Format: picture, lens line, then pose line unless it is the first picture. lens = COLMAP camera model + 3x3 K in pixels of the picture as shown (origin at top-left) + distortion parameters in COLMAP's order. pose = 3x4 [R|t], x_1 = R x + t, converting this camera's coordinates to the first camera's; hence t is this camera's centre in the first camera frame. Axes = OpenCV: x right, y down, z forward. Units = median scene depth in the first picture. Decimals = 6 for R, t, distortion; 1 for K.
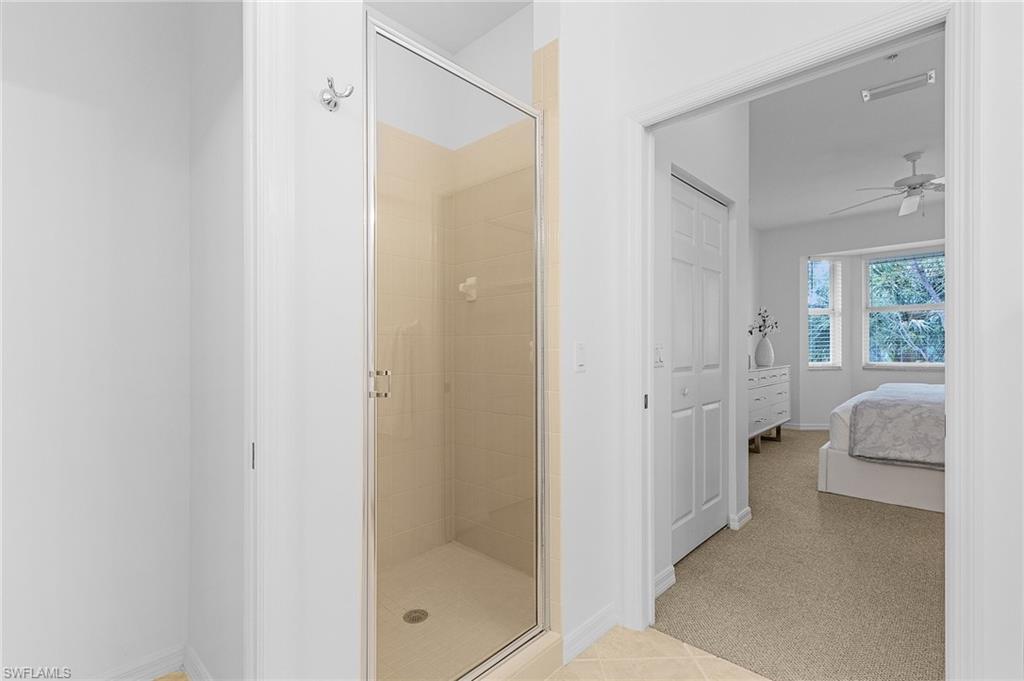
lens RADIAL K [[465.4, 0, 509.4], [0, 465.4, 354.9], [0, 0, 1]] dist [0.000745, 0.000086]
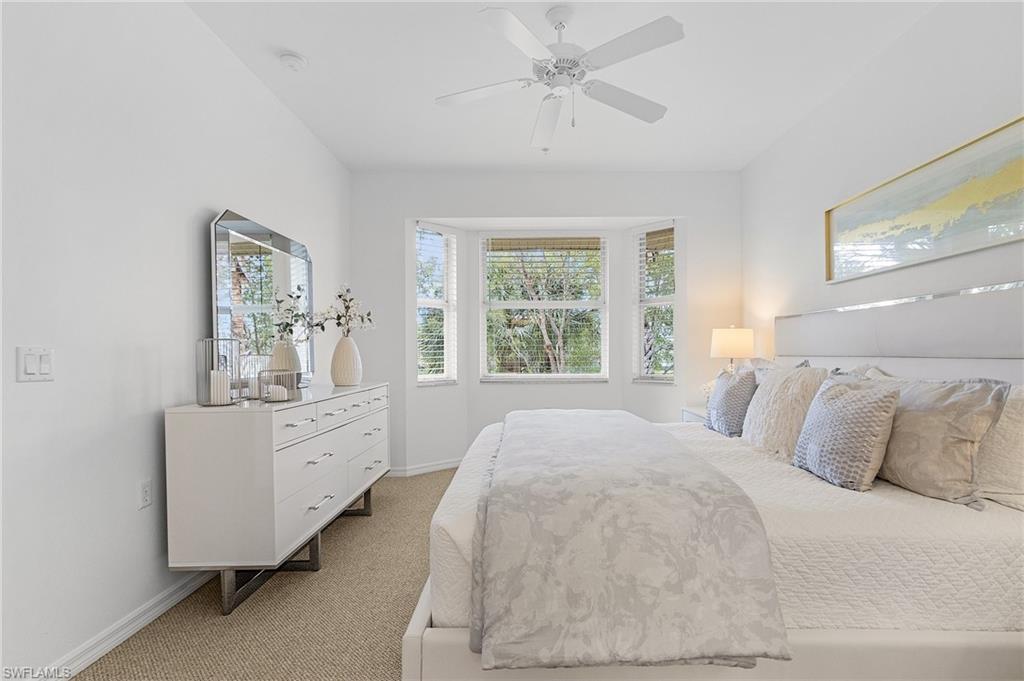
lens RADIAL K [[465.4, 0, 509.4], [0, 465.4, 354.9], [0, 0, 1]] dist [0.000745, 0.000086]
pose [[0.746223, 0.003561, 0.665686, 0.318464], [0.005604, 0.999917, -0.011631, -0.006504], [-0.665672, 0.012410, 0.746141, 0.441781]]
